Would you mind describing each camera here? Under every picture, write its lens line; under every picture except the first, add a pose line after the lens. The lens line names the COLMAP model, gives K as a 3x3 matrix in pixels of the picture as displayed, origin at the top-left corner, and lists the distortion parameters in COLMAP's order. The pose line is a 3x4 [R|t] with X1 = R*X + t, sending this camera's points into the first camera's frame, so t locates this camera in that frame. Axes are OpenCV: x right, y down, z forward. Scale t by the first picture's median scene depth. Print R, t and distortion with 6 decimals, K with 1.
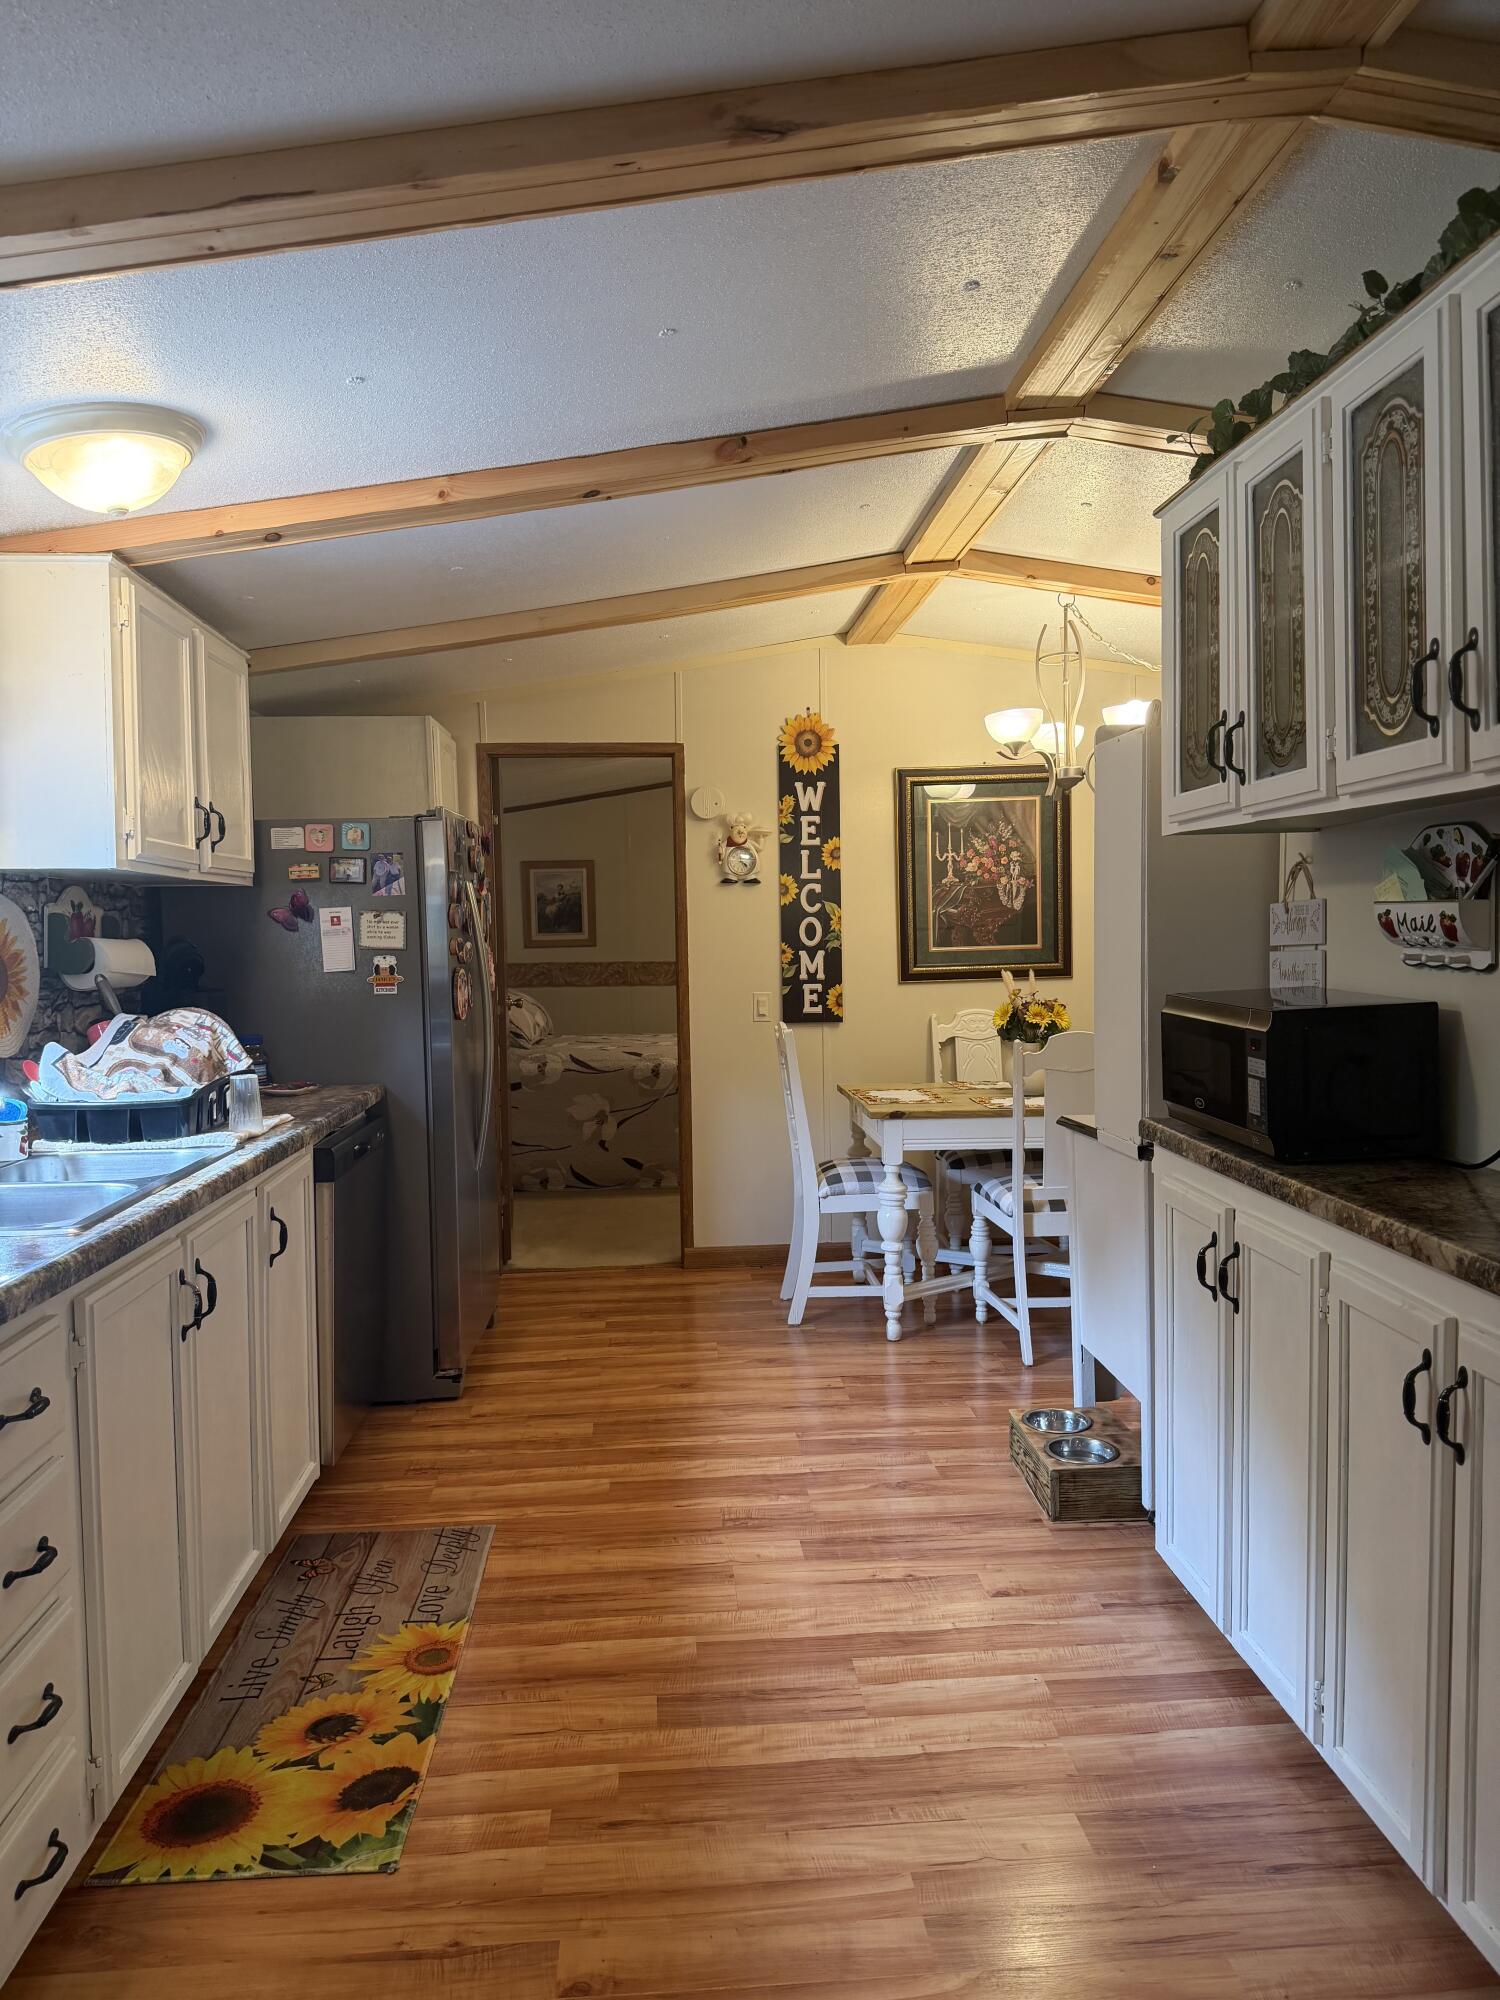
lens RADIAL K [[1386.9, 0, 750.1], [0, 1386.9, 1001.1], [0, 0, 1]] dist [0.081029, -0.166709]
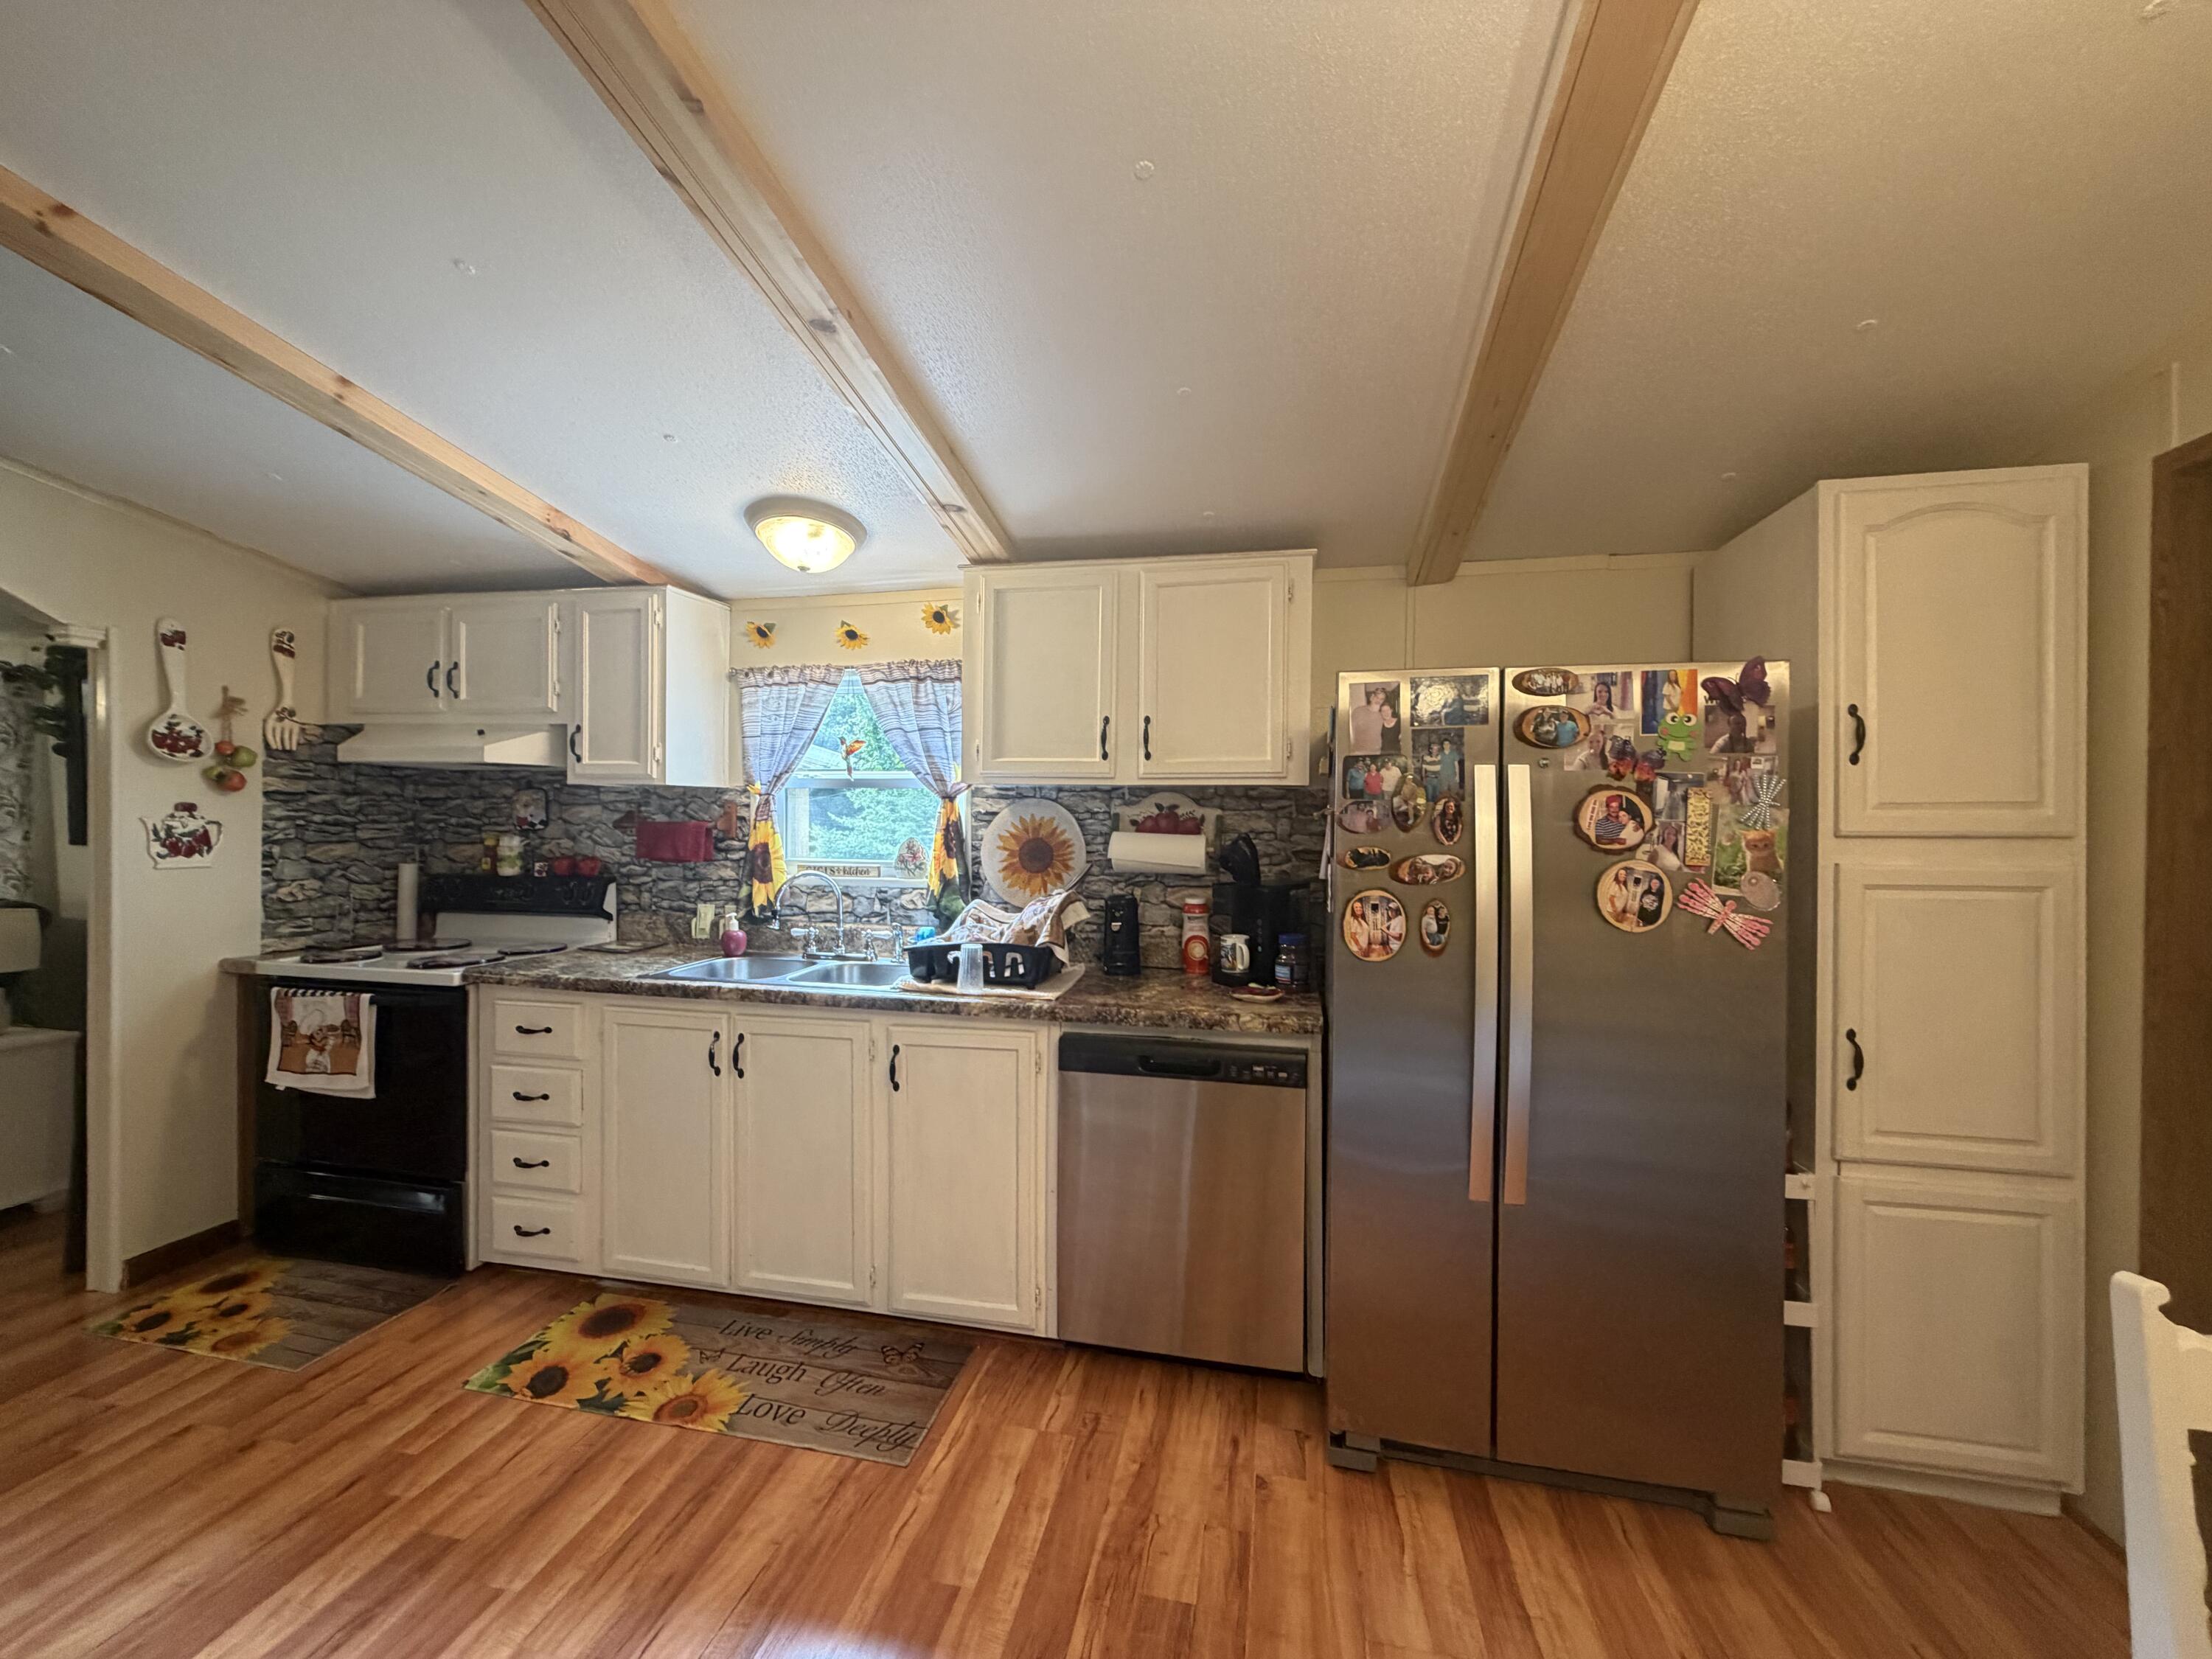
lens RADIAL K [[883.9, 0, 1098.4], [0, 883.9, 825.6], [0, 0, 1]] dist [0.000485, 0.000832]
pose [[-0.278911, 0.020886, -0.960090, 0.312292], [-0.053036, 0.997903, 0.037116, -0.076746], [0.958851, 0.061271, -0.277218, 1.145373]]
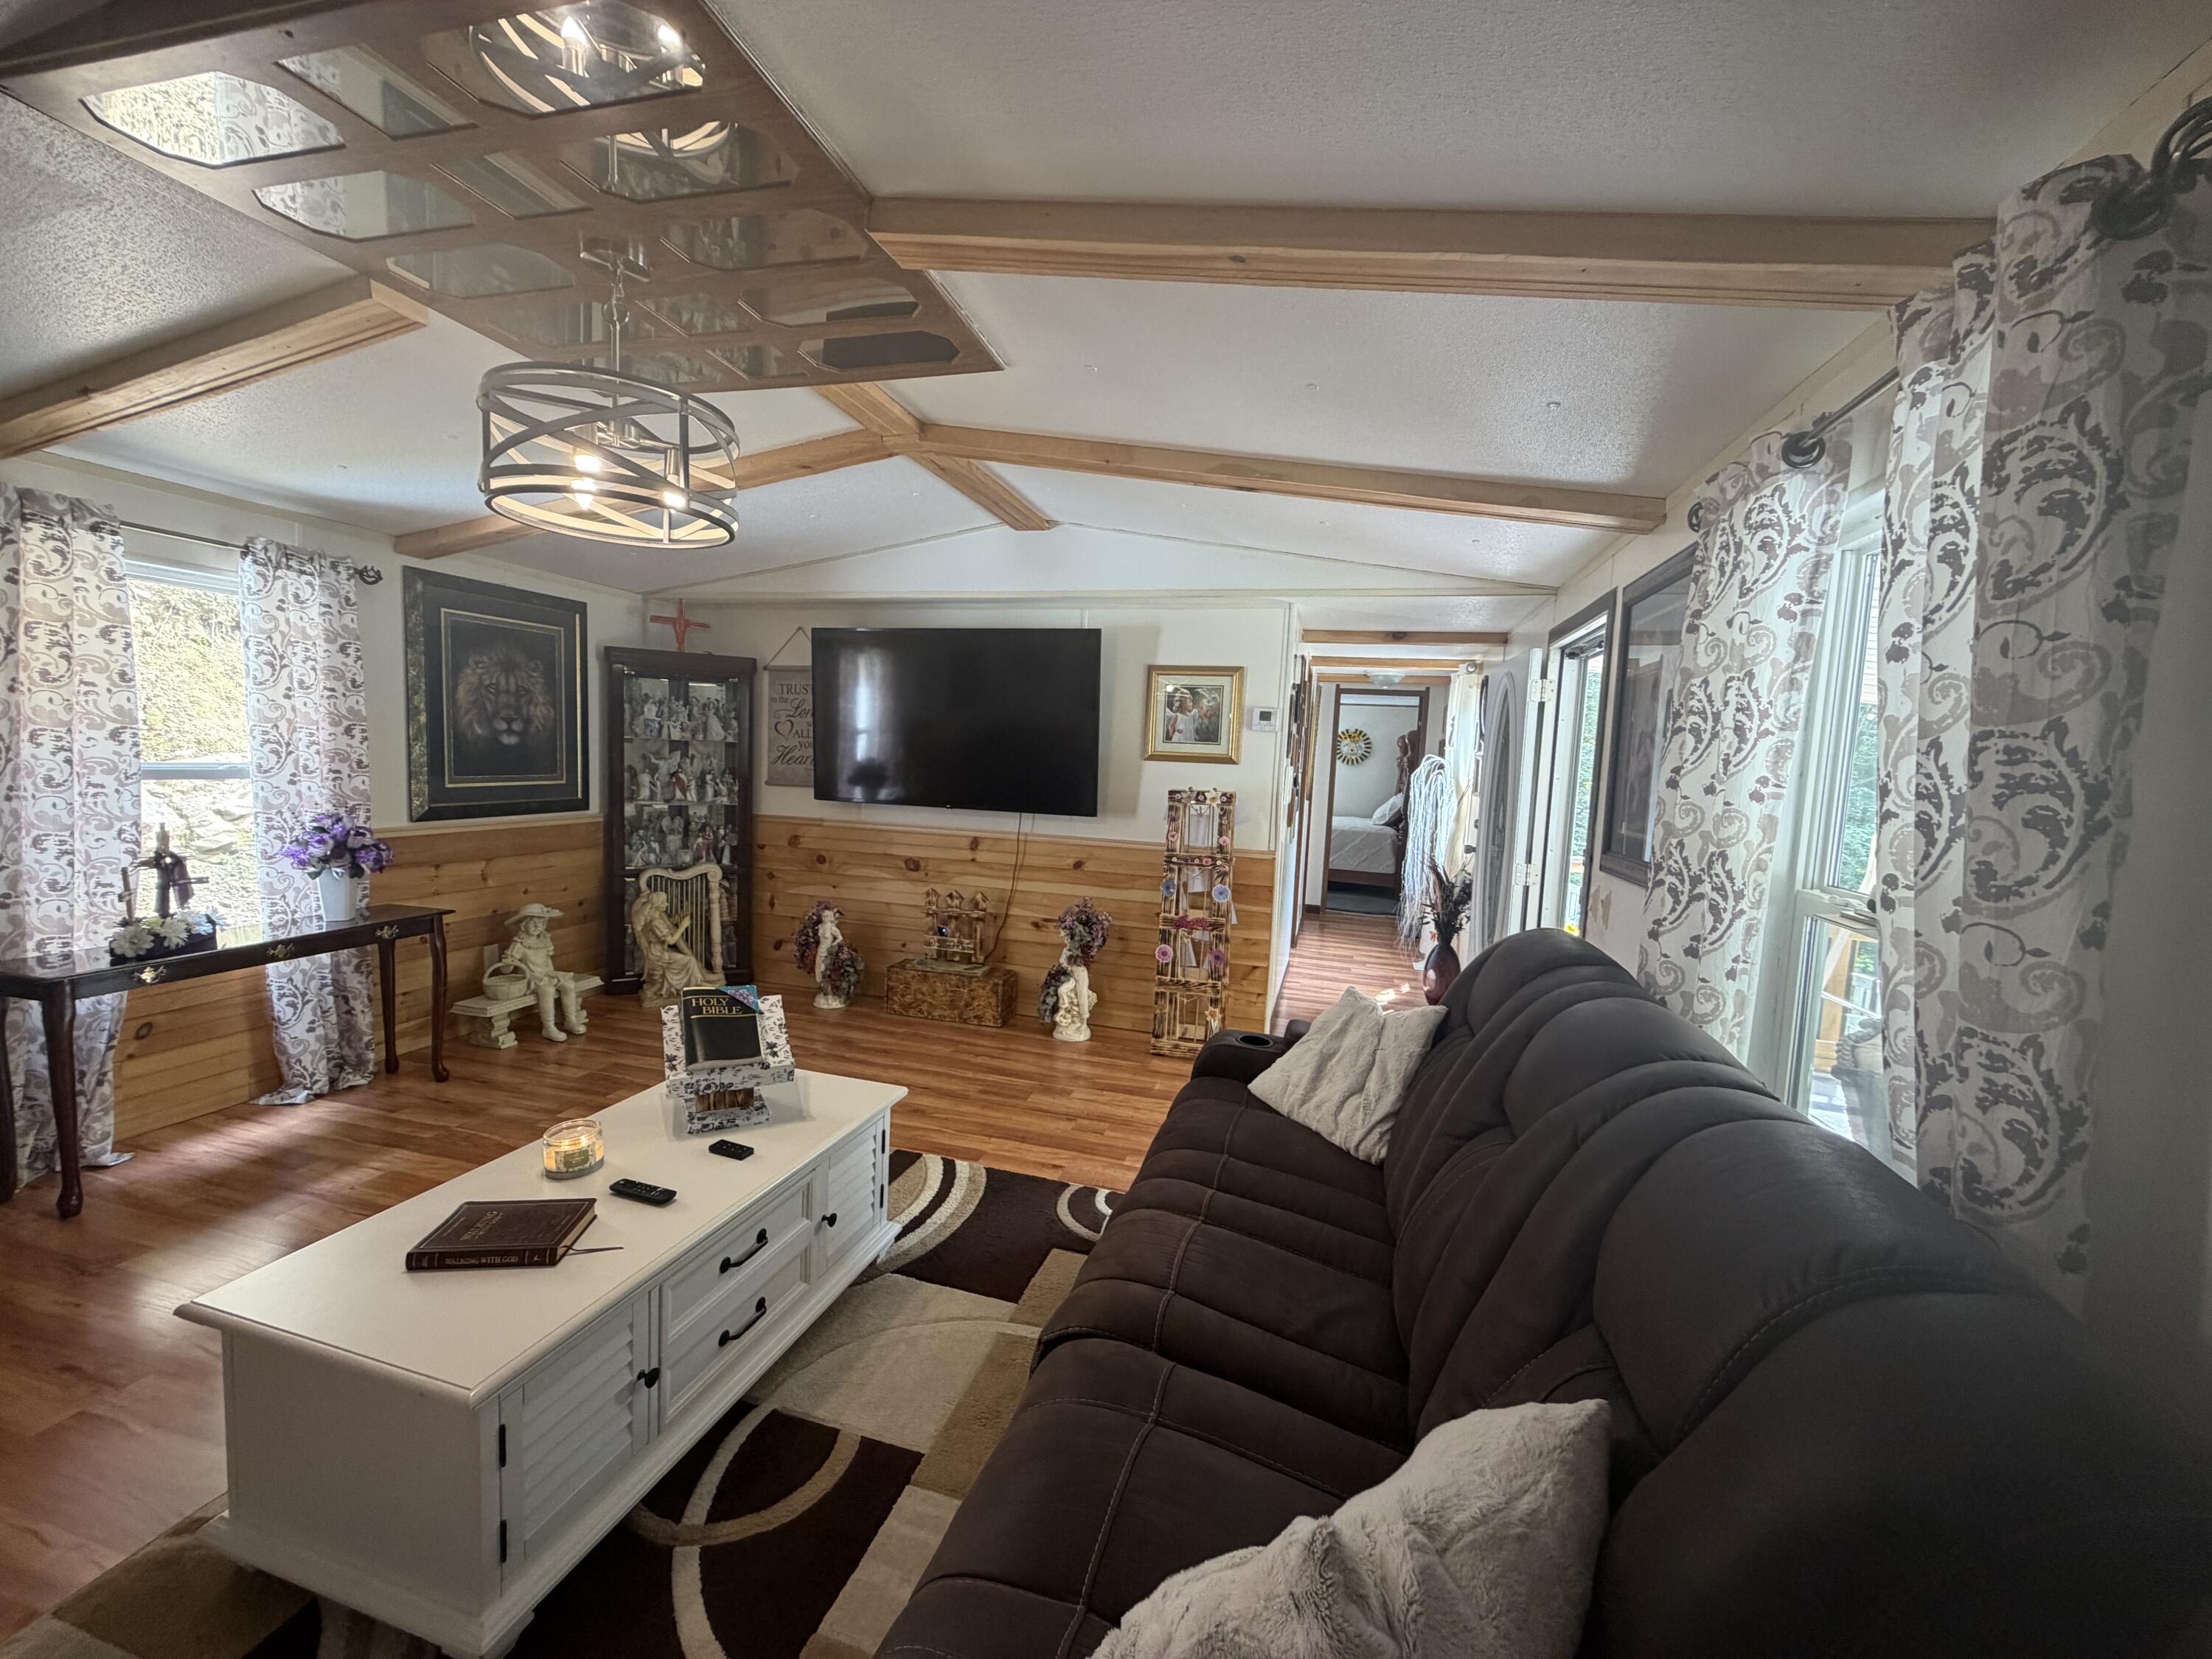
lens RADIAL K [[882.1, 0, 1100.5], [0, 882.1, 830.2], [0, 0, 1]] dist [-0.000124, -0.000221]
pose [[-0.940218, -0.057052, 0.335761, -0.182529], [-0.011278, 0.990544, 0.136732, -0.010784], [-0.340387, 0.124771, -0.931971, -0.088763]]
